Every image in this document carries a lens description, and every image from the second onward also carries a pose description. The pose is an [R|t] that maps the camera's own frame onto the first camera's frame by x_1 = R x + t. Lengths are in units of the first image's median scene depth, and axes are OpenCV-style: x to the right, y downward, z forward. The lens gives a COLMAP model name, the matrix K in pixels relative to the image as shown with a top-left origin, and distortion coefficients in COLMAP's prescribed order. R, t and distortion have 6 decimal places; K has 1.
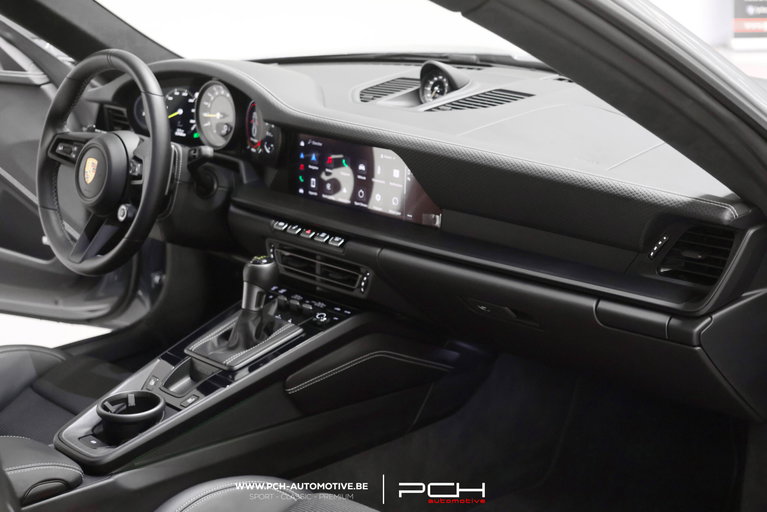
lens RADIAL K [[1267.9, 0, 382.5], [0, 1267.9, 254.2], [0, 0, 1]] dist [-0.133311, 0.000000]
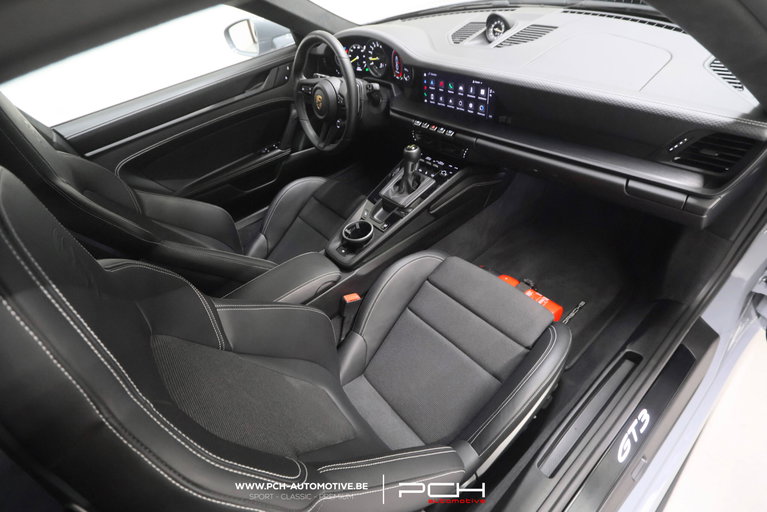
lens RADIAL K [[352.1, 0, 385.3], [0, 352.1, 253.9], [0, 0, 1]] dist [-0.024489, 0.004051]
pose [[0.988468, -0.063247, -0.137587, -0.067649], [0.119859, 0.882062, 0.455633, -0.097307], [0.092543, -0.466870, 0.879471, 0.416098]]
